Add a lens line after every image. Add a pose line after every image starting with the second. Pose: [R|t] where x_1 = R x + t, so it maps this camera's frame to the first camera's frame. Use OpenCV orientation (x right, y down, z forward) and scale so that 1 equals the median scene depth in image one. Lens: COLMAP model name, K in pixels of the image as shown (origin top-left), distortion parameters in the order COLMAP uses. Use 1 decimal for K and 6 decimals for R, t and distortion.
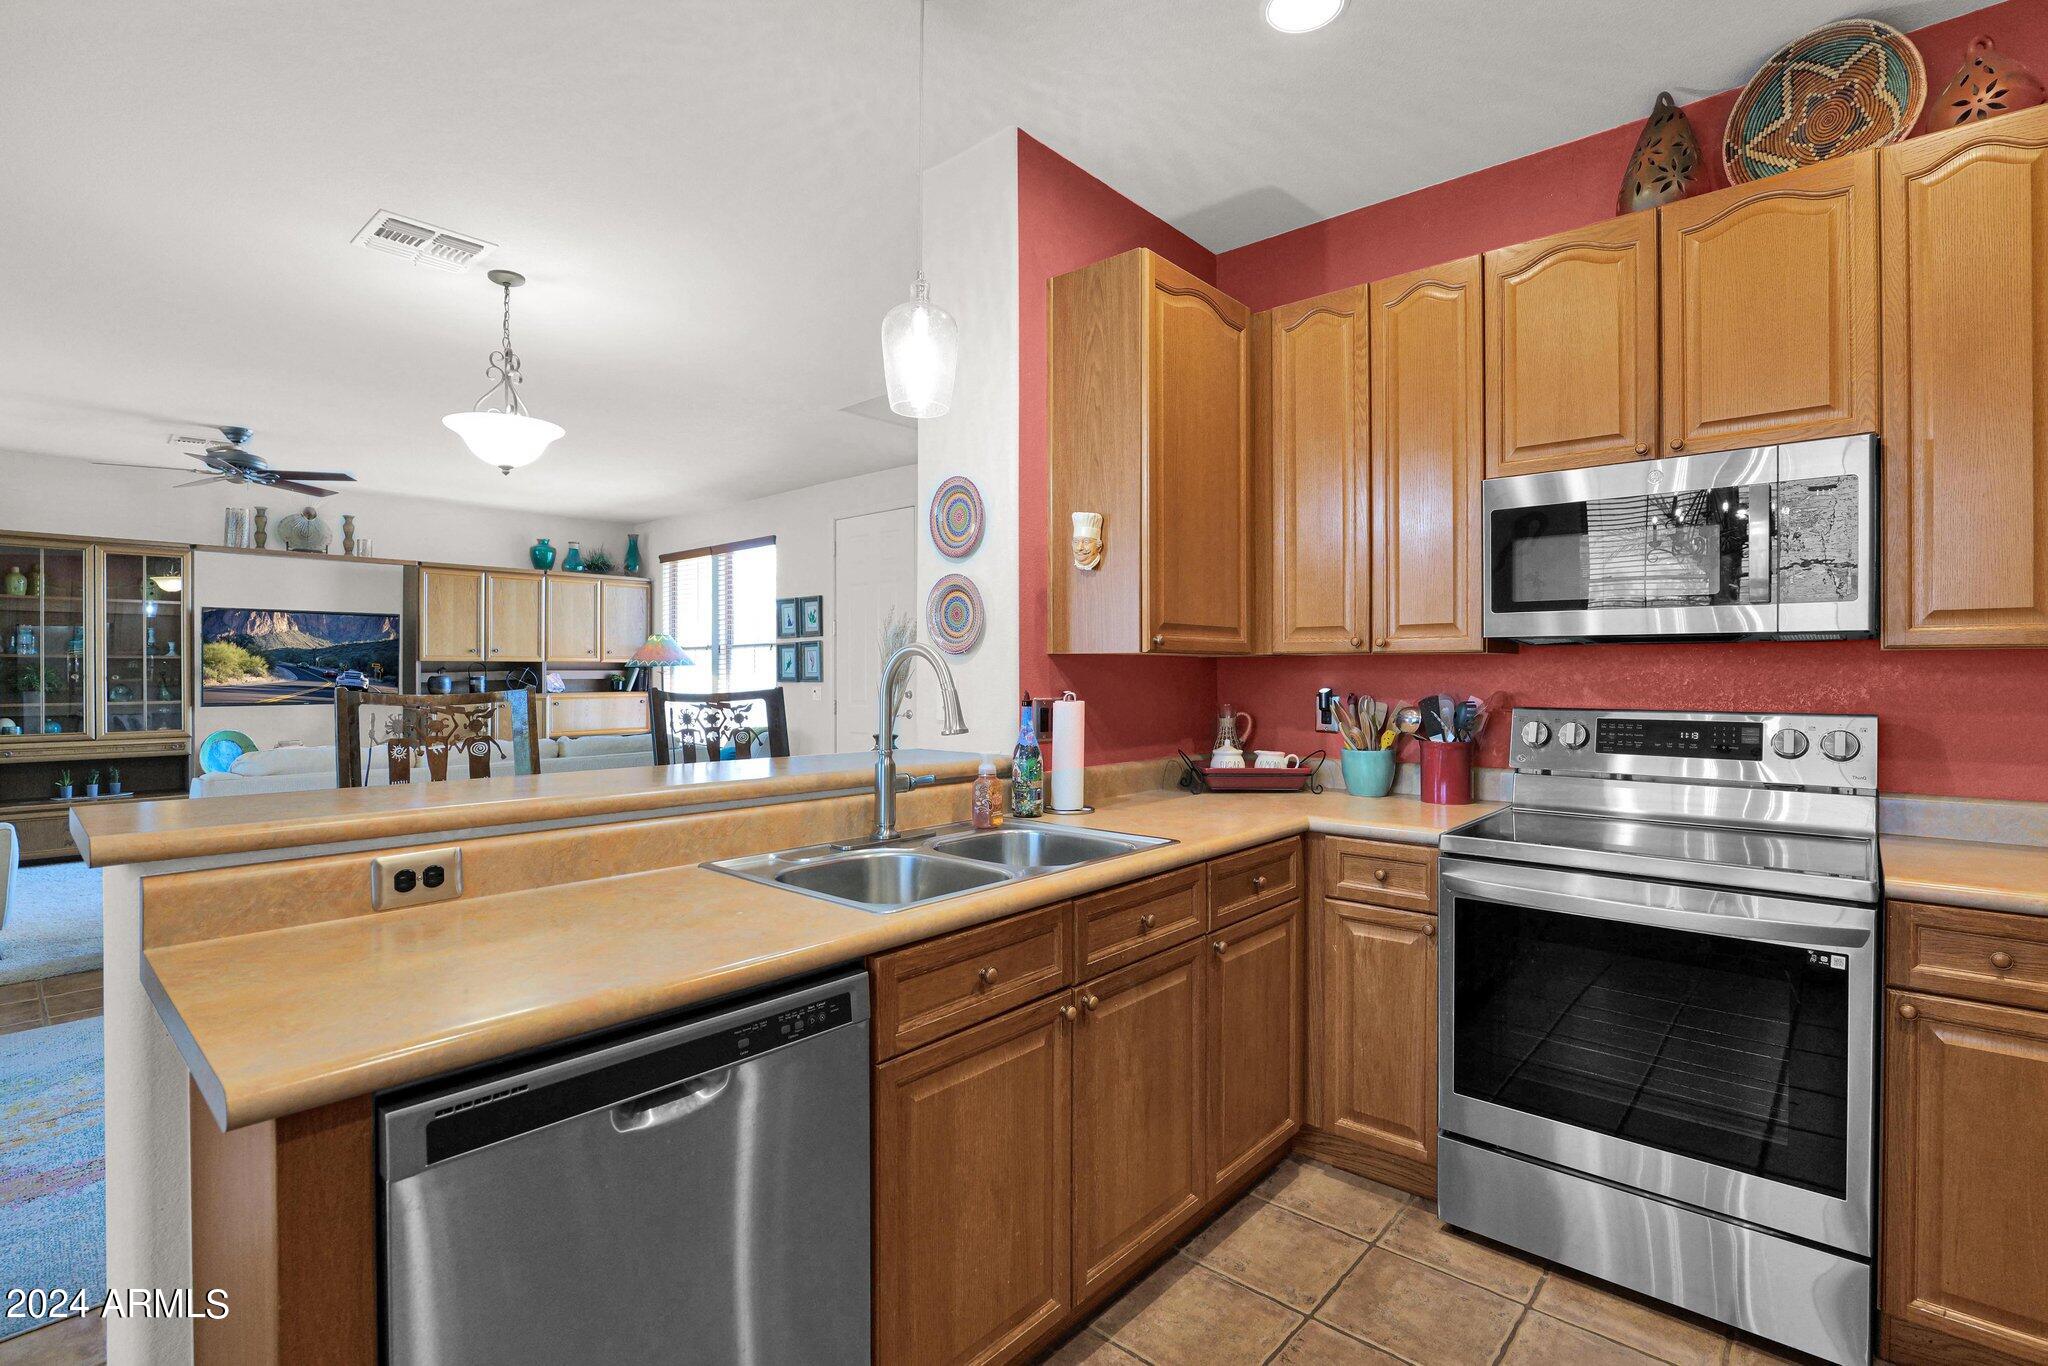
lens RADIAL K [[947.8, 0, 1019.9], [0, 947.8, 673.2], [0, 0, 1]] dist [-0.031090, 0.007363]
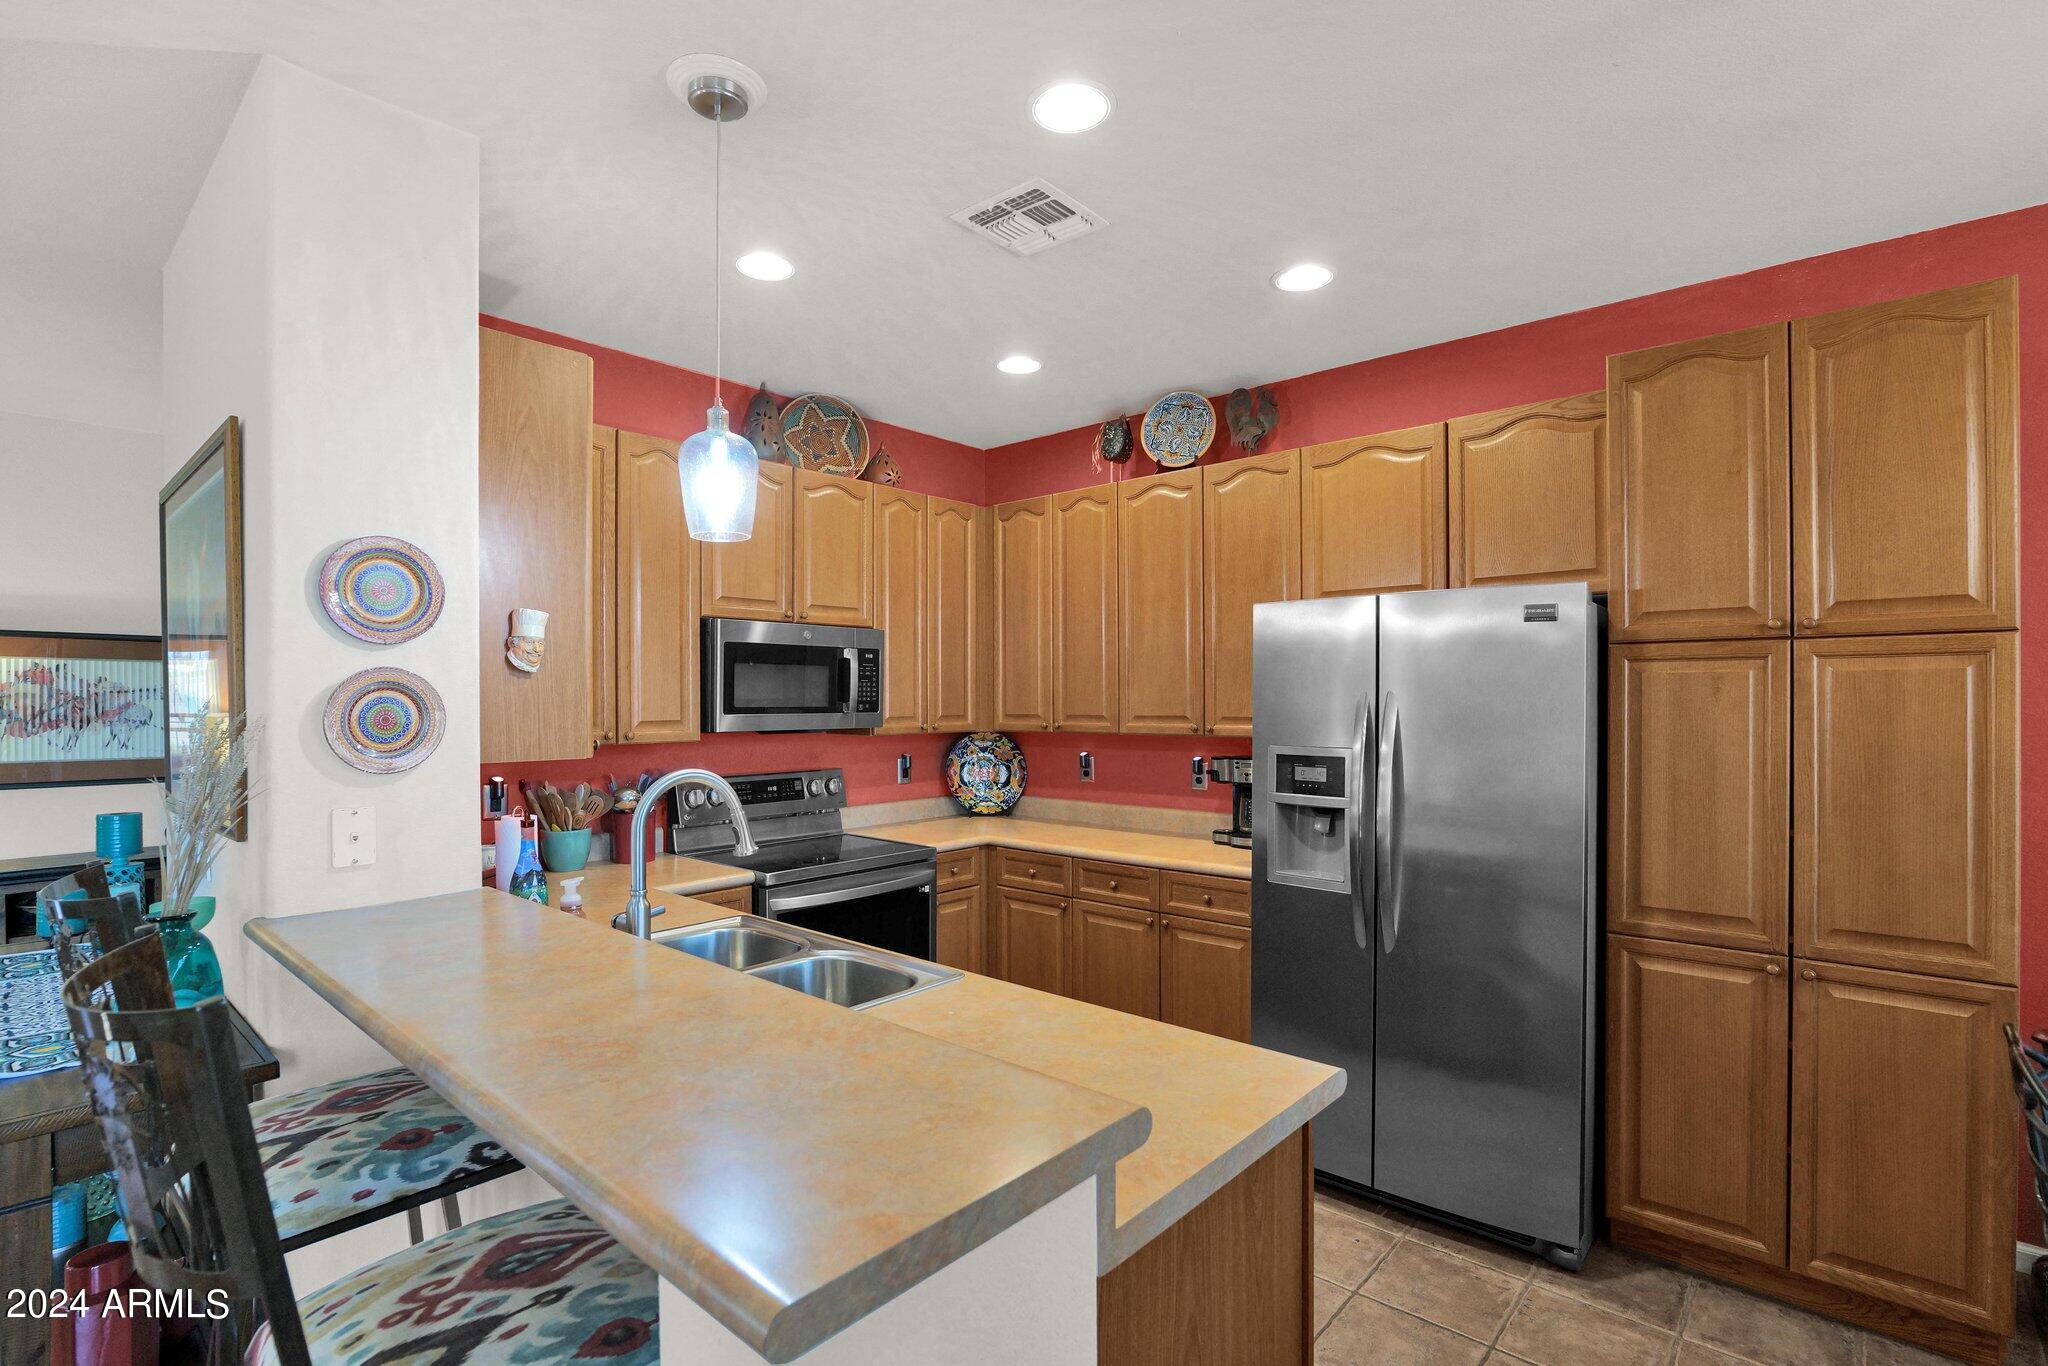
lens RADIAL K [[957.3, 0, 1023.5], [0, 957.3, 701.1], [0, 0, 1]] dist [-0.018174, 0.000766]
pose [[-0.008442, -0.003722, 0.999957, -0.748386], [0.004898, 0.999981, 0.003763, -0.070682], [-0.999952, 0.004930, -0.008423, 0.460624]]
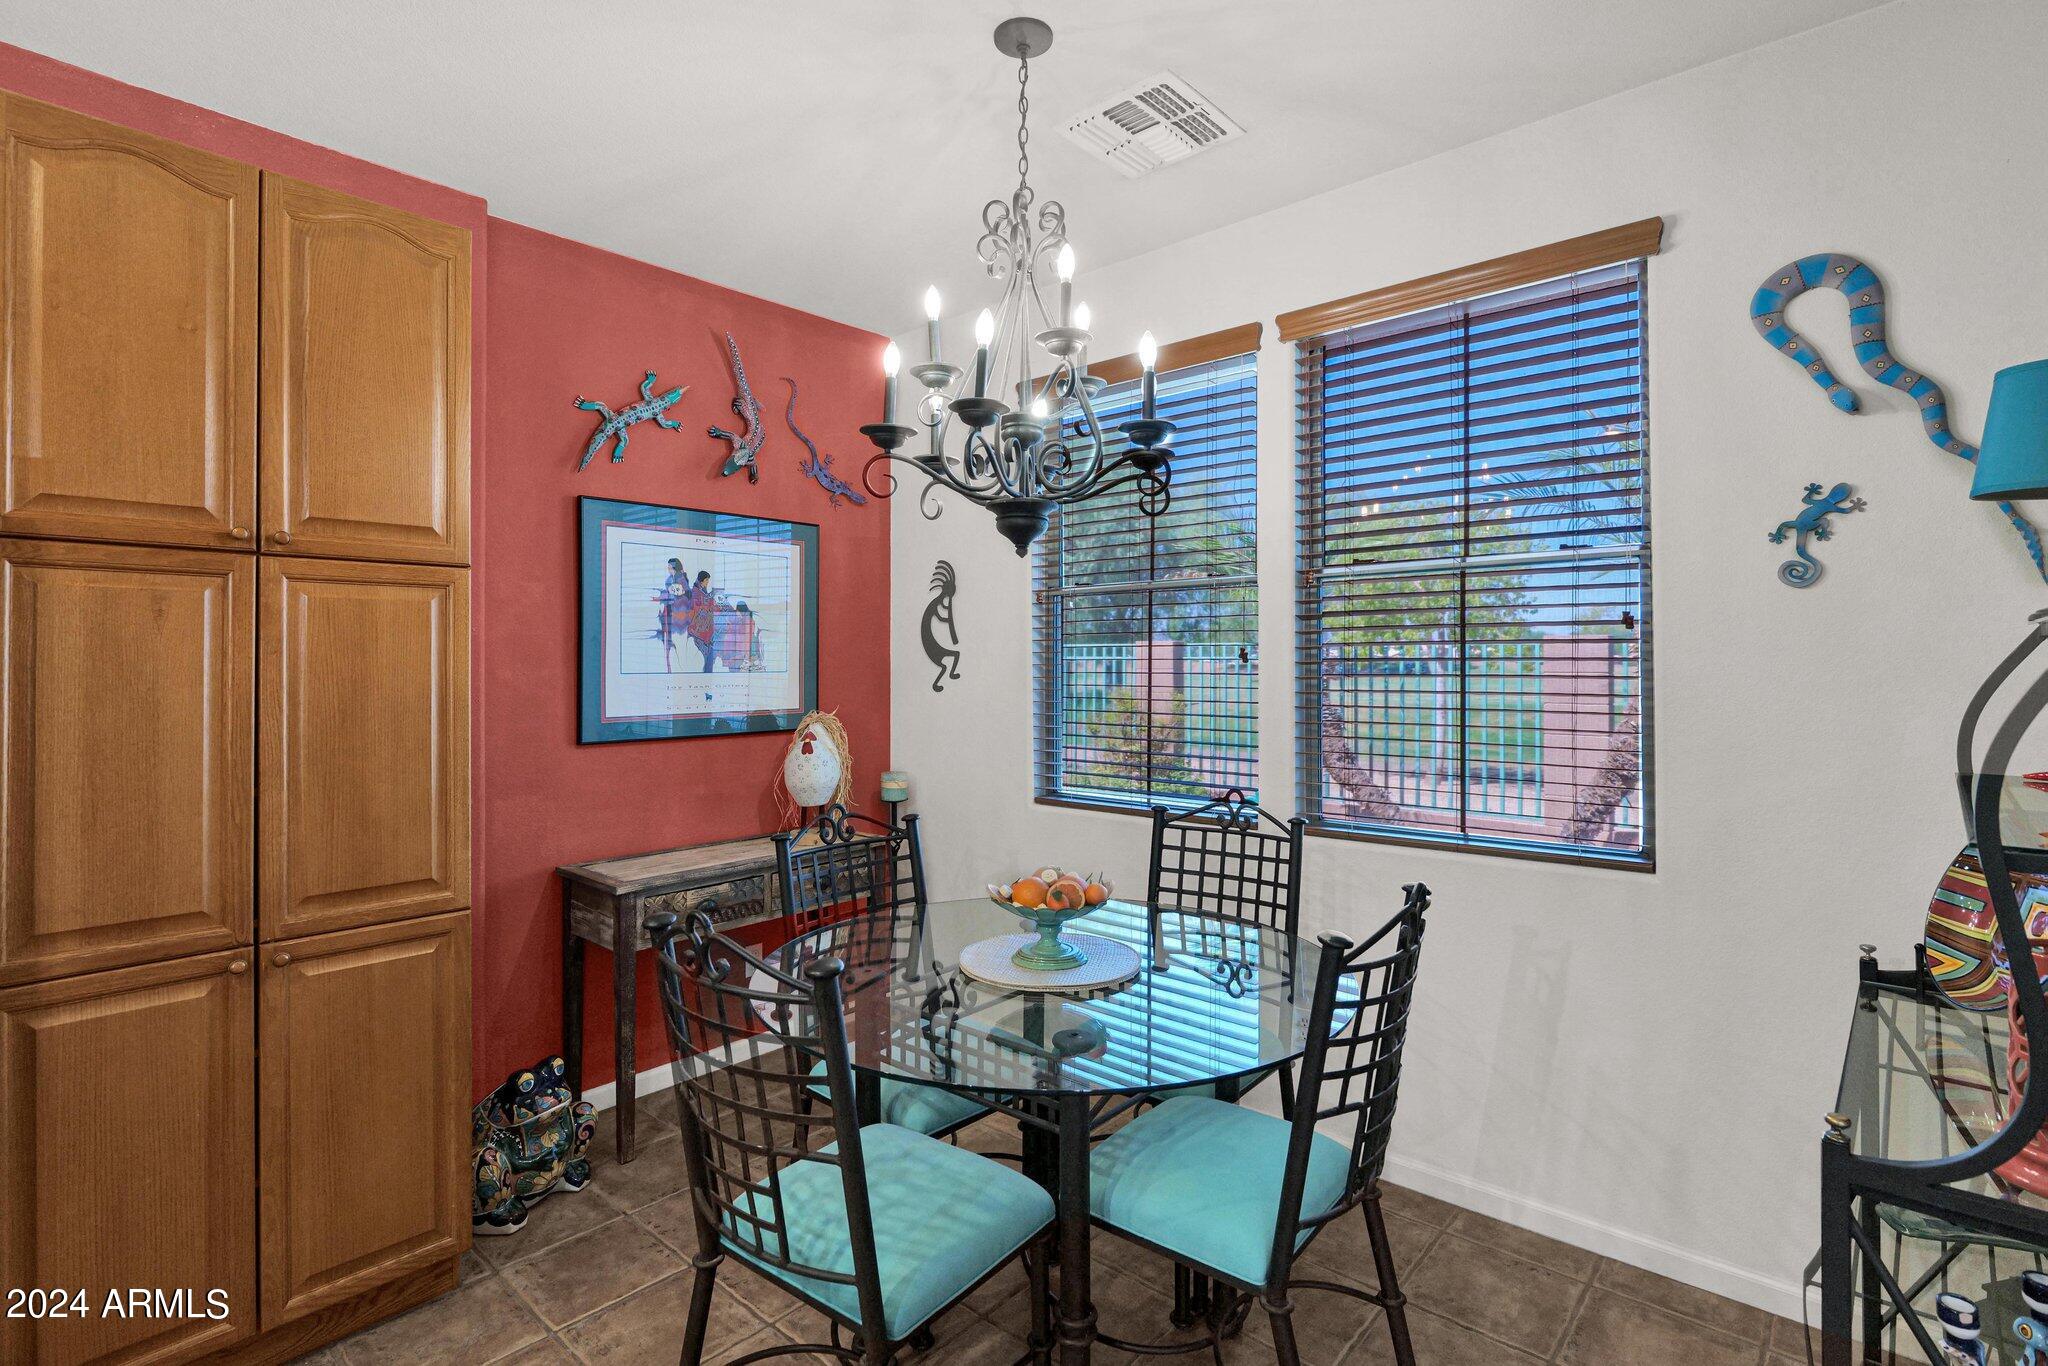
lens RADIAL K [[976.7, 0, 1023.0], [0, 976.7, 657.4], [0, 0, 1]] dist [-0.012051, 0.001190]
pose [[-0.999994, 0.002552, -0.002538, -0.488368], [0.002572, 0.999965, -0.007903, -0.040205], [0.002518, -0.007909, -0.999966, 0.475568]]
